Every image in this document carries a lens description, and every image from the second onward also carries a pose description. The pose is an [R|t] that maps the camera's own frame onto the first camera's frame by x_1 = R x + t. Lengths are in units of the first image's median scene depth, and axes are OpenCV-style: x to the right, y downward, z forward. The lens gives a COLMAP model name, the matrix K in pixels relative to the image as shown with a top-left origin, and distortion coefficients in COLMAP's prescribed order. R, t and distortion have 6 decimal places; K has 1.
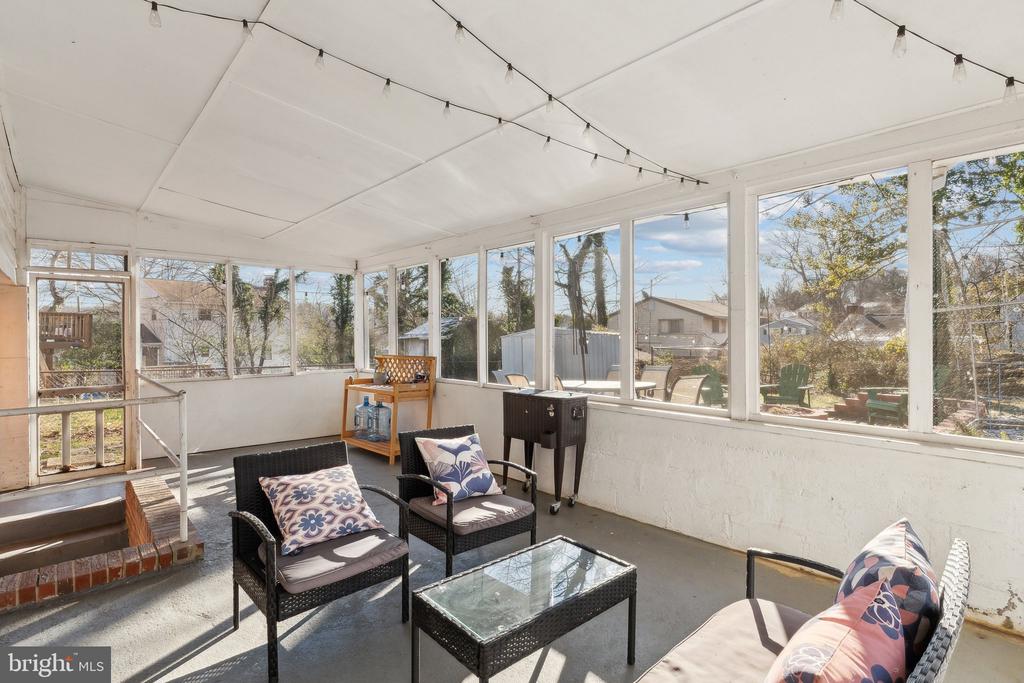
lens RADIAL K [[490.1, 0, 514.2], [0, 490.1, 337.5], [0, 0, 1]] dist [-0.010417, 0.000974]
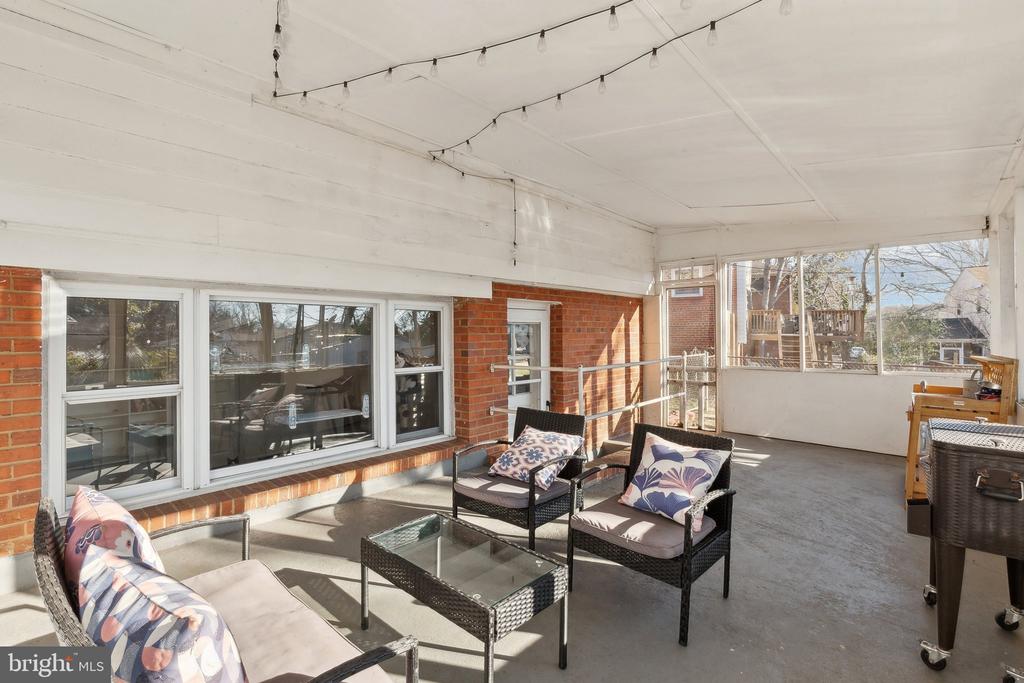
lens RADIAL K [[490.1, 0, 513.6], [0, 490.1, 337.0], [0, 0, 1]] dist [-0.010417, 0.000974]
pose [[0.103482, 0.009381, -0.994587, 0.915355], [-0.005924, 0.999944, 0.008815, 0.019723], [0.994614, 0.004979, 0.103532, 0.844833]]
